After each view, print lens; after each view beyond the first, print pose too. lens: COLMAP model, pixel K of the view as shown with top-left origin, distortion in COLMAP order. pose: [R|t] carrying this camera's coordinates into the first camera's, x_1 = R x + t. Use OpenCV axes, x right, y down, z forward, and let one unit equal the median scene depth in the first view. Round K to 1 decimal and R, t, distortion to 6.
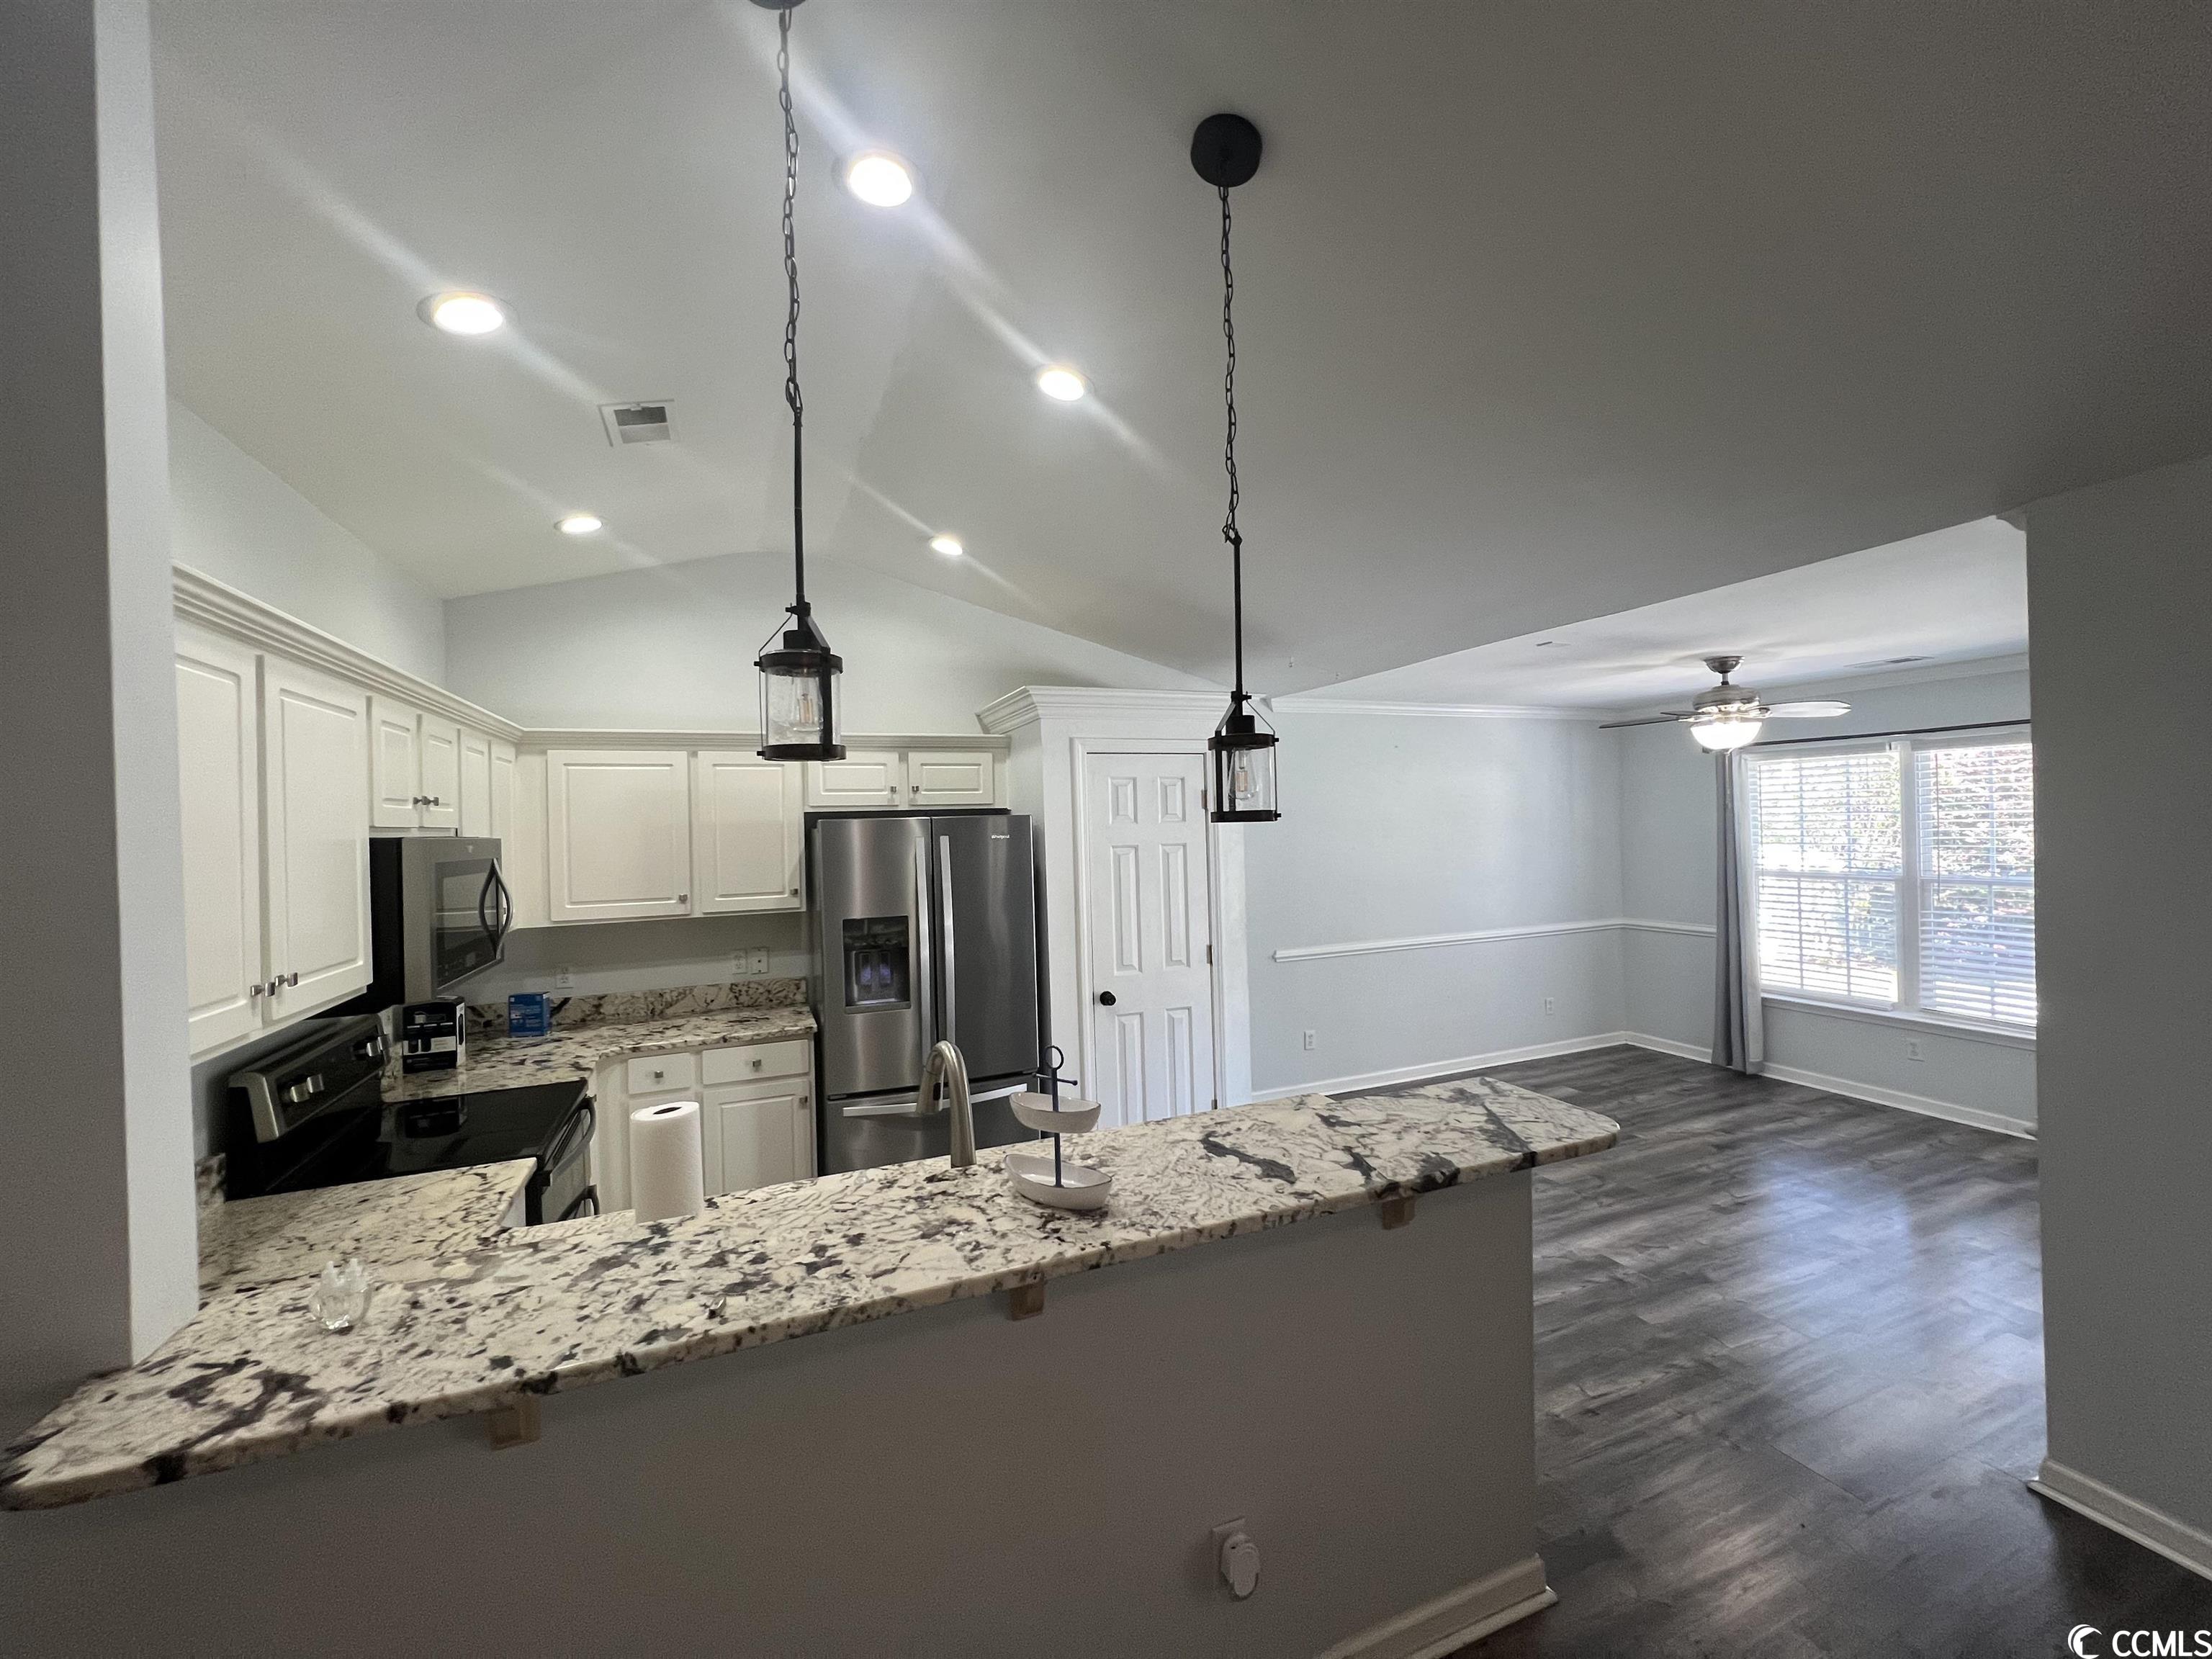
lens RADIAL K [[887.2, 0, 1106.0], [0, 887.2, 829.5], [0, 0, 1]] dist [-0.001236, -0.000099]
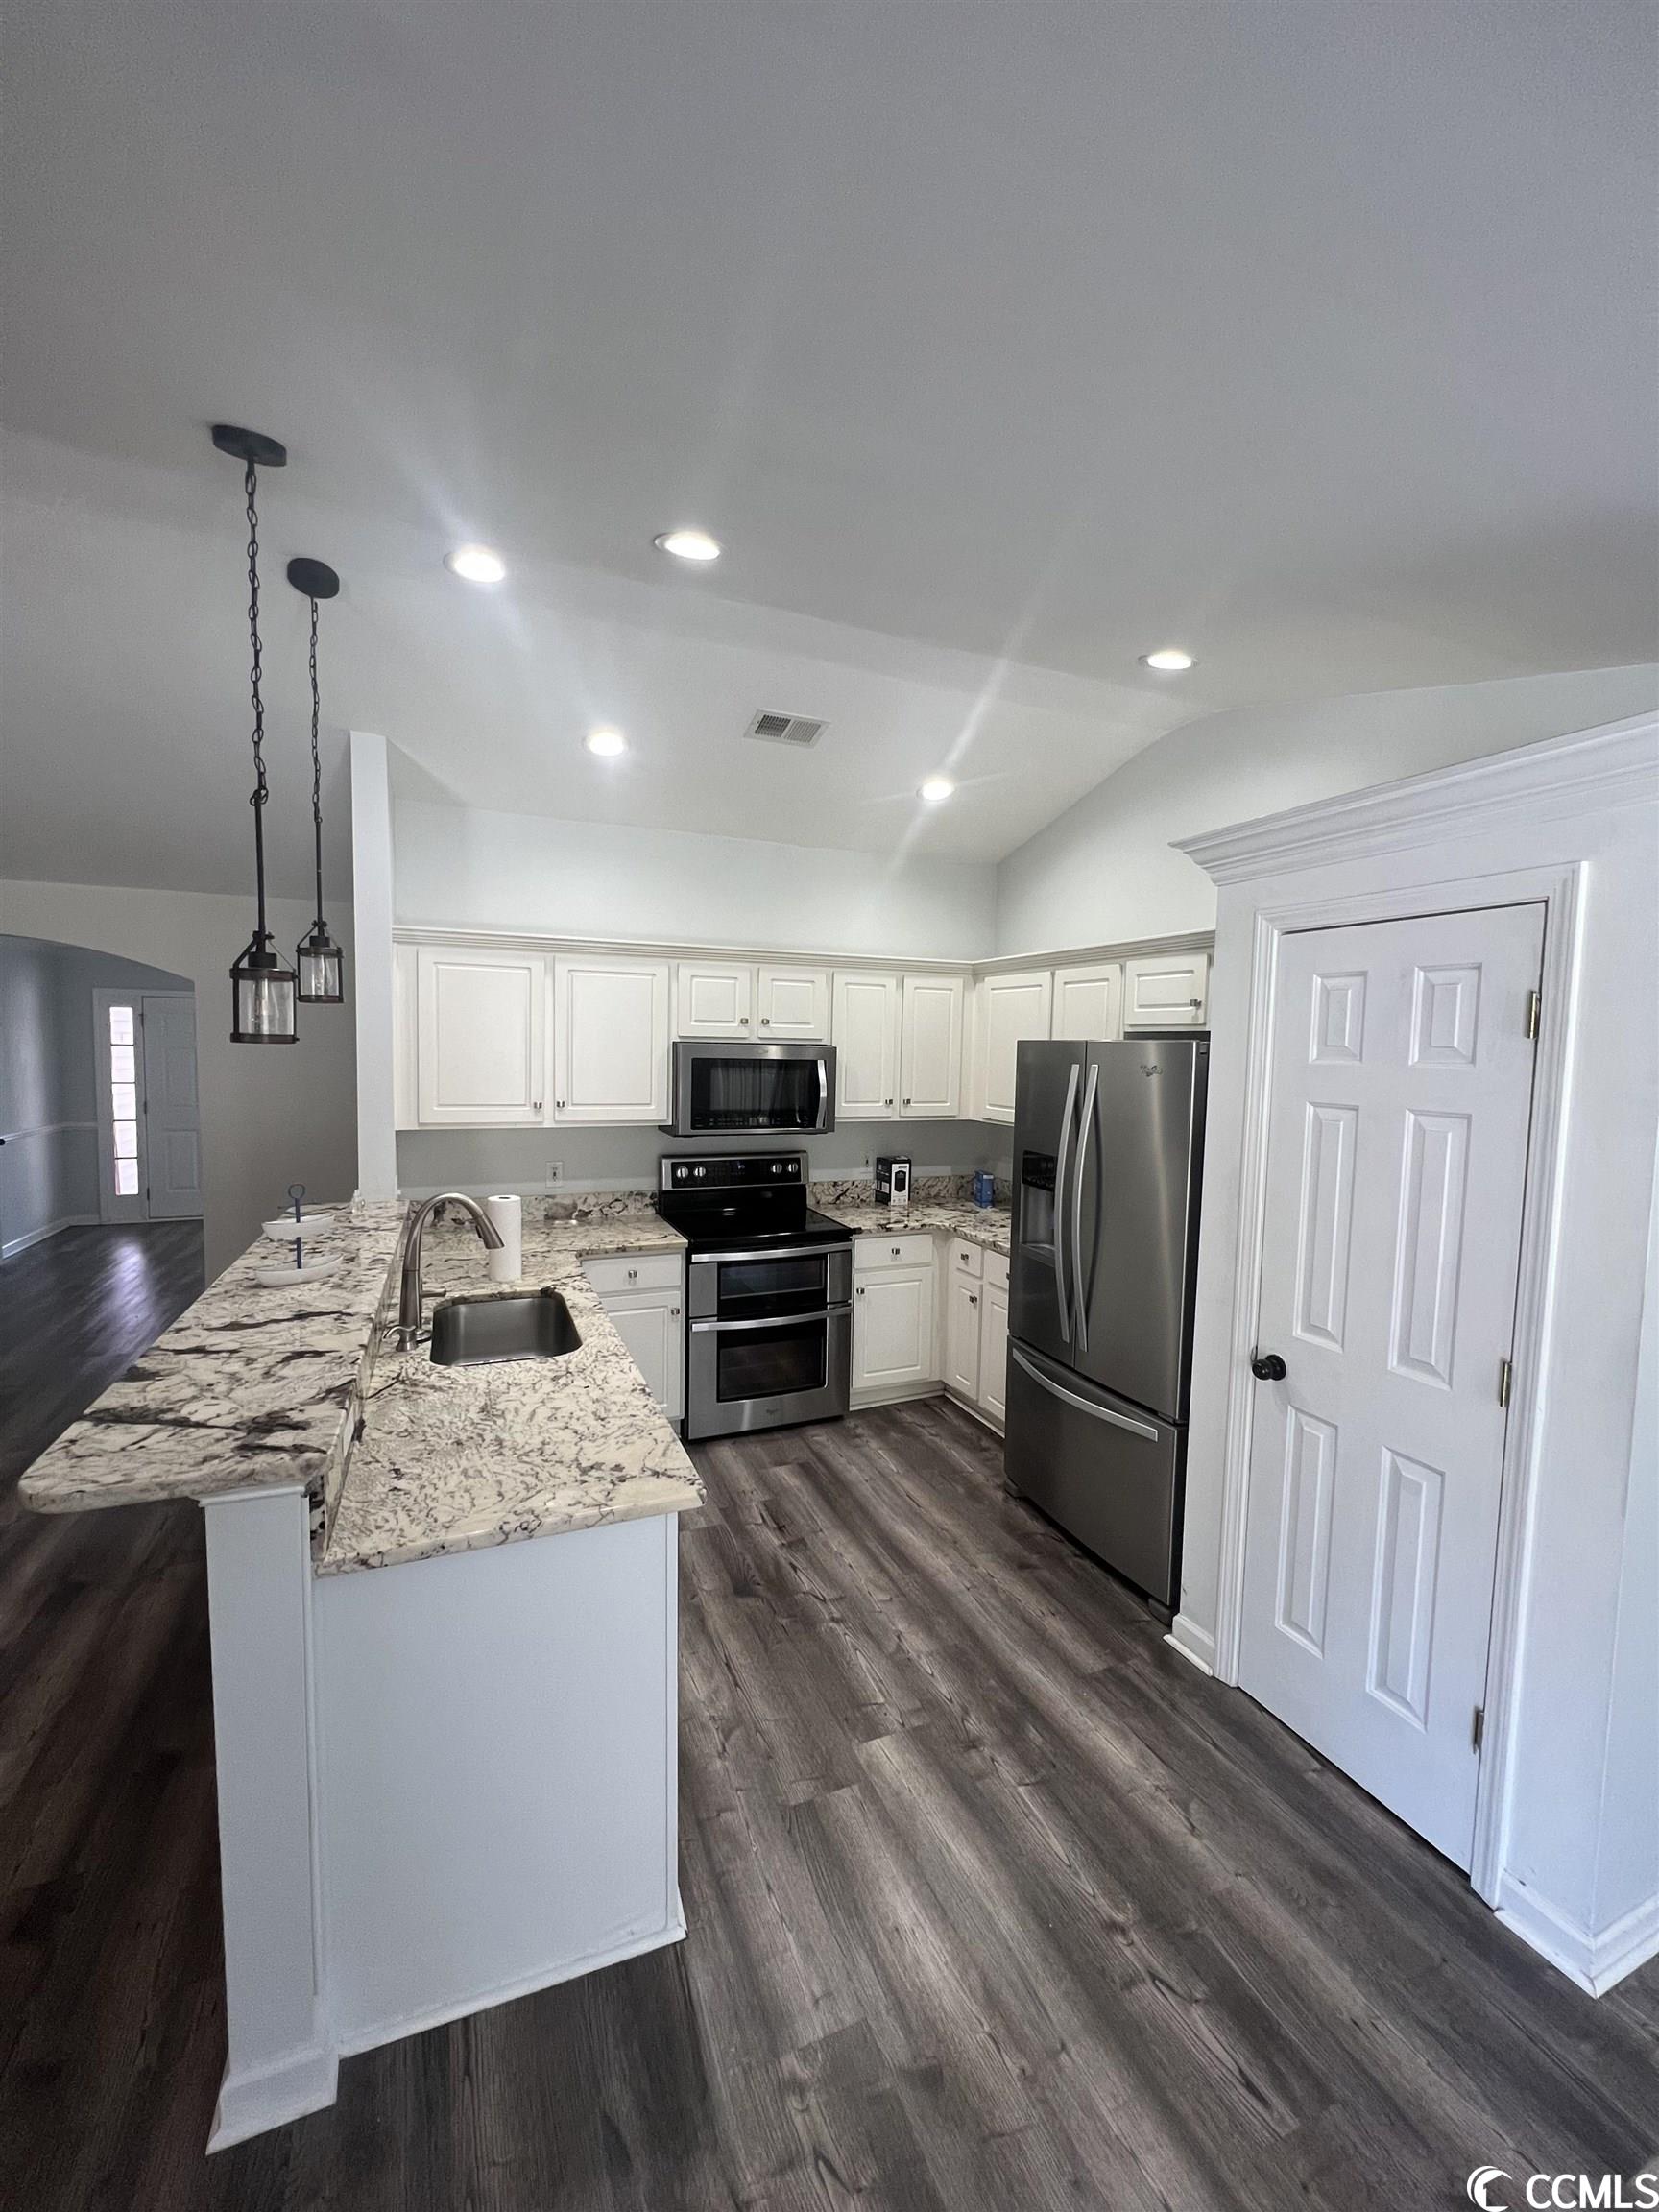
lens RADIAL K [[884.4, 0, 829.5], [0, 884.4, 1106.0], [0, 0, 1]] dist [-0.001887, -0.000039]
pose [[0.013968, 0.098378, -0.995051, 1.287876], [-0.026651, 0.994831, 0.097982, -0.057713], [0.999547, 0.025150, 0.016518, 1.658754]]
